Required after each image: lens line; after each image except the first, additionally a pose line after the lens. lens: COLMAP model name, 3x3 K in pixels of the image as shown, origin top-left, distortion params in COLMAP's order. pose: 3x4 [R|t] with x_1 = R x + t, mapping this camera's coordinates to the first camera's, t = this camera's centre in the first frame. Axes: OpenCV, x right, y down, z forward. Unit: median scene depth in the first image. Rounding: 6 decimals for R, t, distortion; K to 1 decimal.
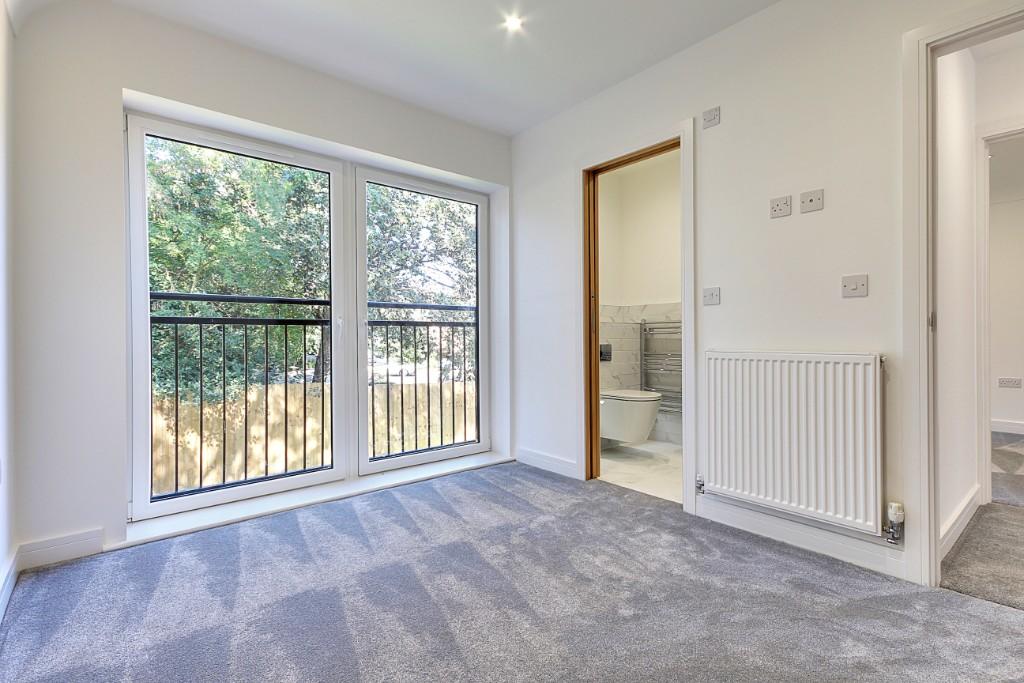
lens RADIAL K [[483.9, 0, 521.8], [0, 483.9, 336.7], [0, 0, 1]] dist [0.023986, 0.000016]
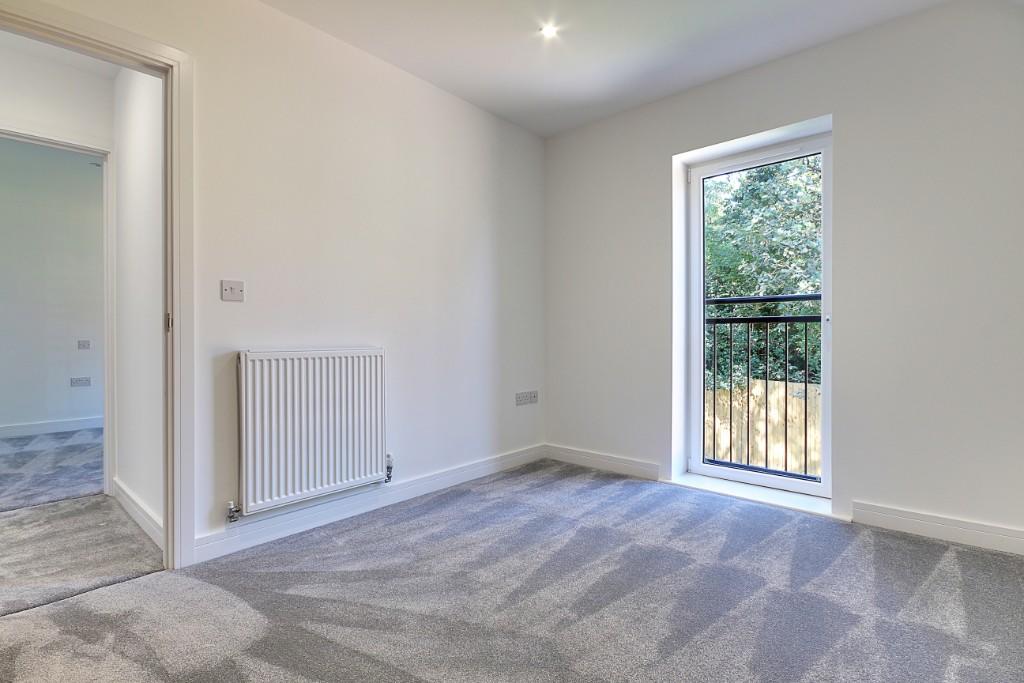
lens RADIAL K [[483.9, 0, 521.8], [0, 483.9, 336.7], [0, 0, 1]] dist [0.023986, 0.000016]
pose [[0.134243, 0.009770, -0.990900, 0.449706], [-0.003957, 0.999949, 0.009323, -0.002771], [0.990941, 0.002669, 0.134275, 0.360803]]
